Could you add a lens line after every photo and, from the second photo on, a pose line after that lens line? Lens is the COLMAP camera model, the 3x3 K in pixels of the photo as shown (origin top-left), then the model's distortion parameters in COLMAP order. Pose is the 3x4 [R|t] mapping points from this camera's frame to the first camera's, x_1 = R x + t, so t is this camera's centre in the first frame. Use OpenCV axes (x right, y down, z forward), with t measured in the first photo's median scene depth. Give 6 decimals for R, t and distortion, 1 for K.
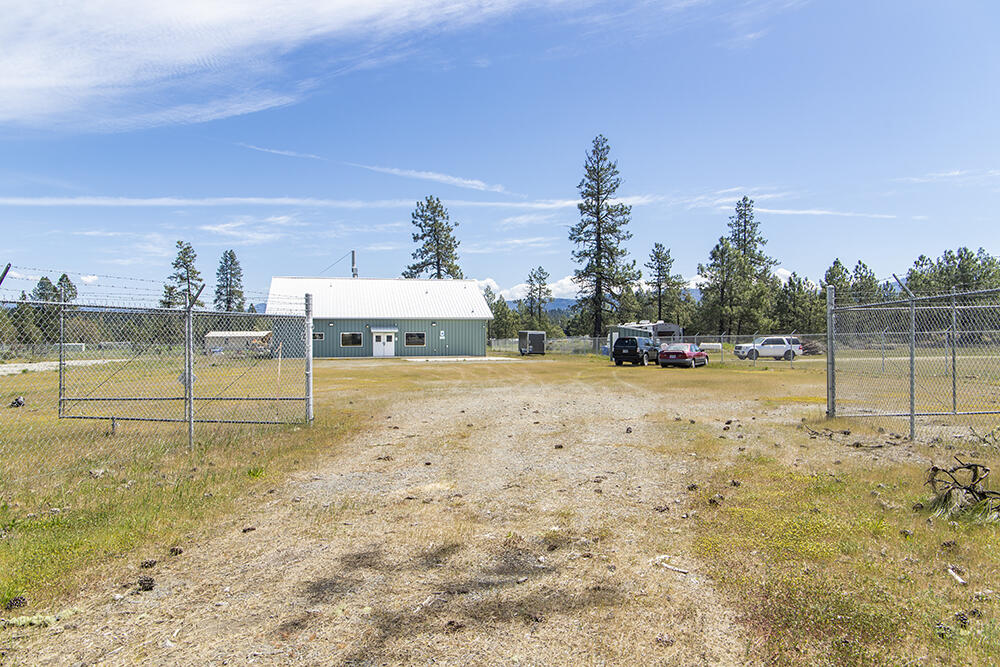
lens RADIAL K [[672.2, 0, 487.1], [0, 672.2, 331.8], [0, 0, 1]] dist [-0.004673, 0.000084]
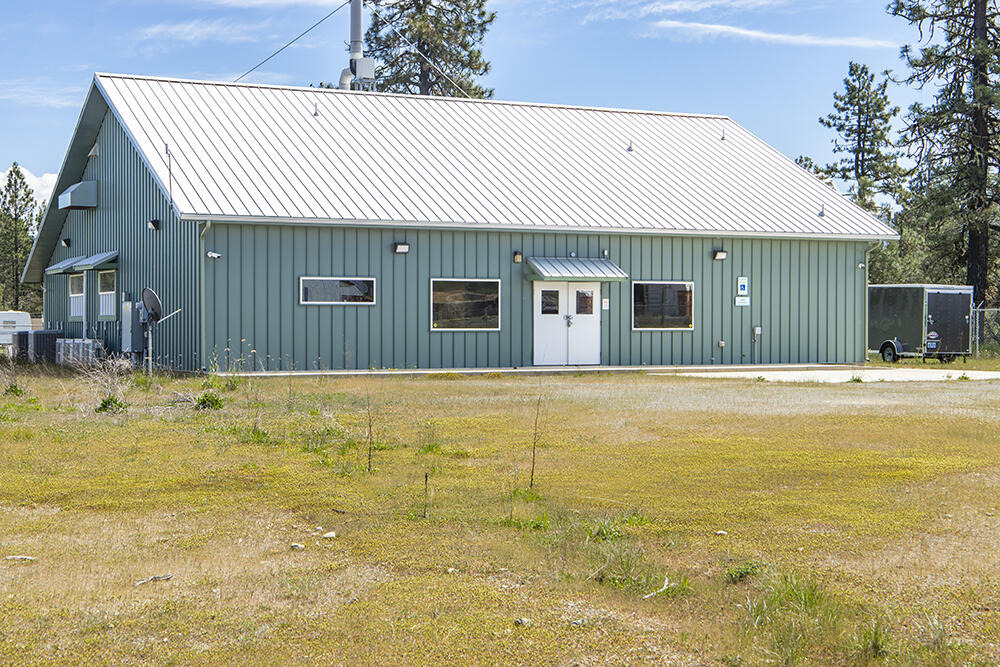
lens RADIAL K [[1646.1, 0, 500.0], [0, 1646.1, 333.5], [0, 0, 1]] dist [0.015297, 0.018233]
pose [[0.974697, 0.004079, 0.223491, -0.222984], [-0.007937, 0.999835, 0.016367, 0.008076], [-0.223388, -0.017727, 0.974568, 0.225494]]
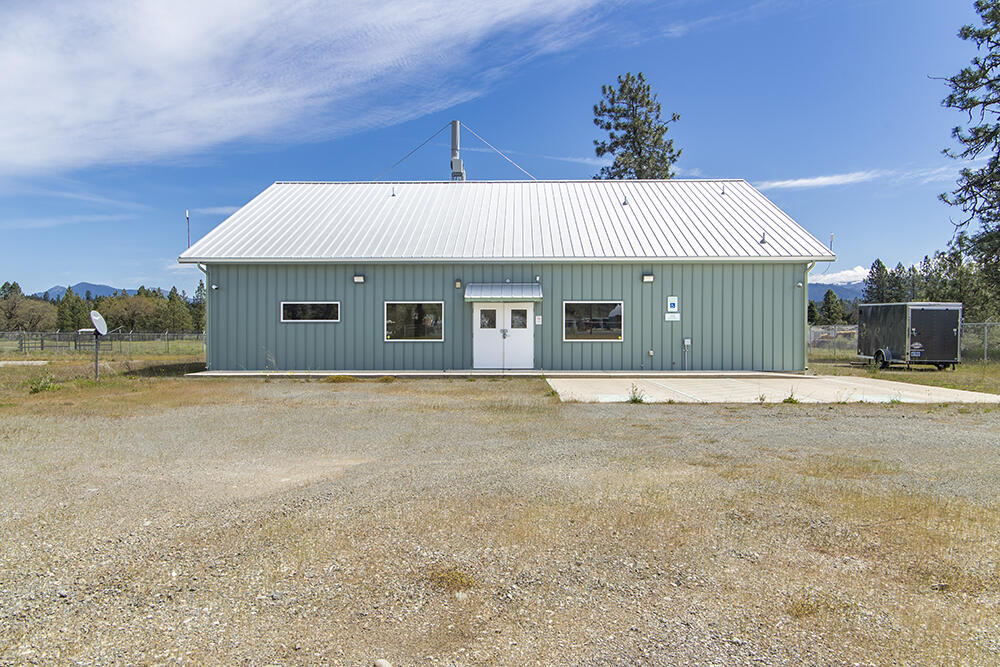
lens RADIAL K [[672.2, 0, 487.1], [0, 672.2, 331.8], [0, 0, 1]] dist [-0.004673, 0.000084]
pose [[0.962377, 0.006382, -0.271644, -0.044187], [-0.002902, 0.999909, 0.013211, 0.008199], [0.271703, -0.011925, 0.962307, 0.439004]]
